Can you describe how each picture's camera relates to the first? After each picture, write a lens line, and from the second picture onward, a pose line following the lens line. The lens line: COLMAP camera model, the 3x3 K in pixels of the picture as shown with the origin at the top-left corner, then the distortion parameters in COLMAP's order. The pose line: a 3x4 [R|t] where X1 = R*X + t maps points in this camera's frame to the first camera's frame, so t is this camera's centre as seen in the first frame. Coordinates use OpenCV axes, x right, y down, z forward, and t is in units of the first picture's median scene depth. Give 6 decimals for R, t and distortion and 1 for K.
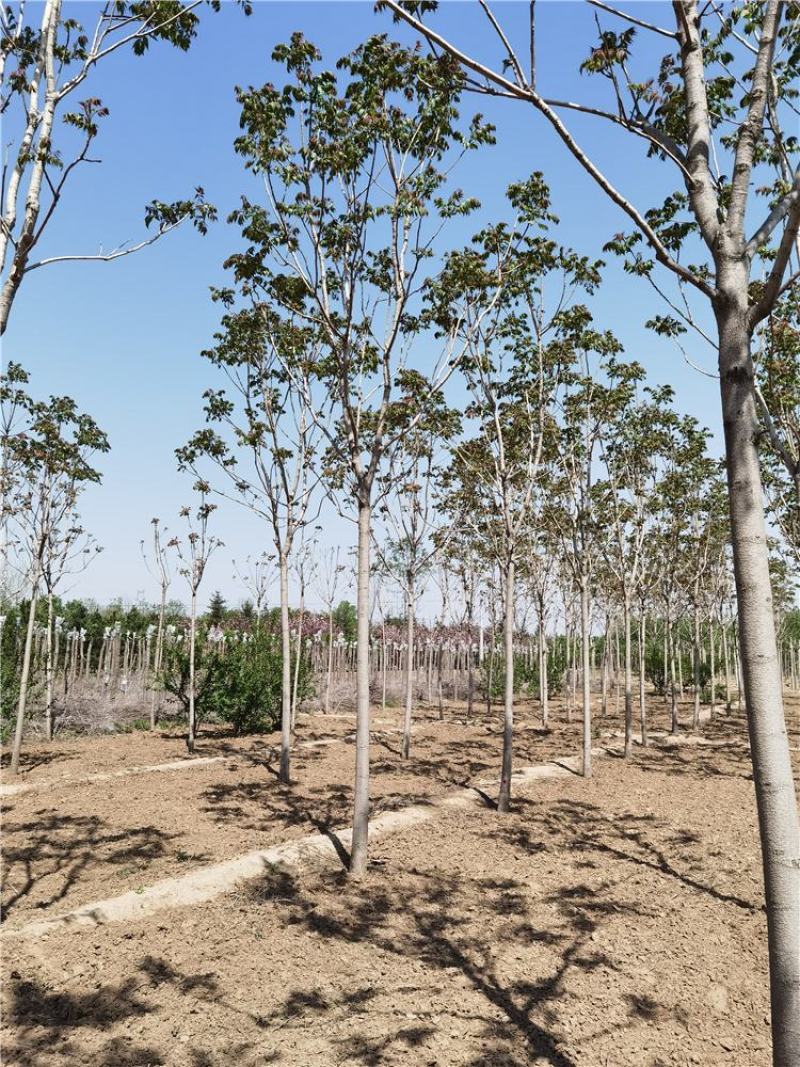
lens RADIAL K [[866.0, 0, 407.0], [0, 866.0, 536.9], [0, 0, 1]] dist [0.042442, -0.033597]
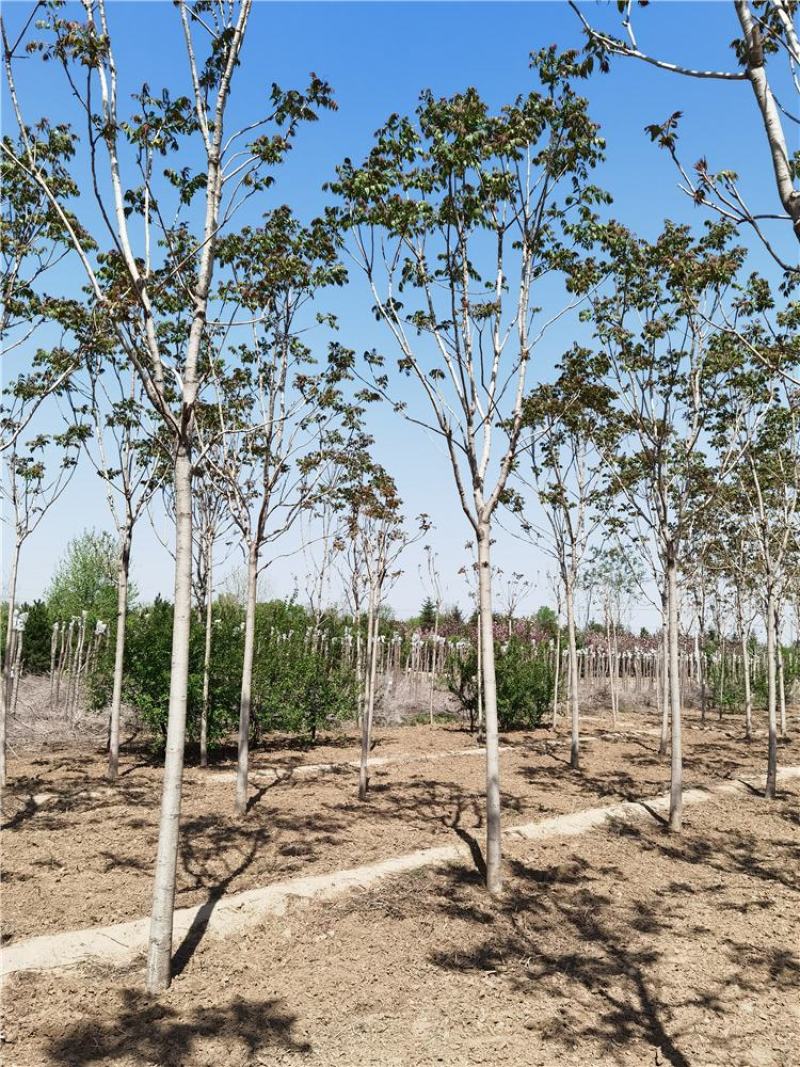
lens RADIAL K [[866.0, 0, 398.1], [0, 866.0, 529.1], [0, 0, 1]] dist [0.042442, -0.033597]
pose [[0.973836, -0.014898, -0.226765, -0.096979], [0.012005, 0.999828, -0.014135, -0.045178], [0.226936, 0.011043, 0.973847, -0.274146]]
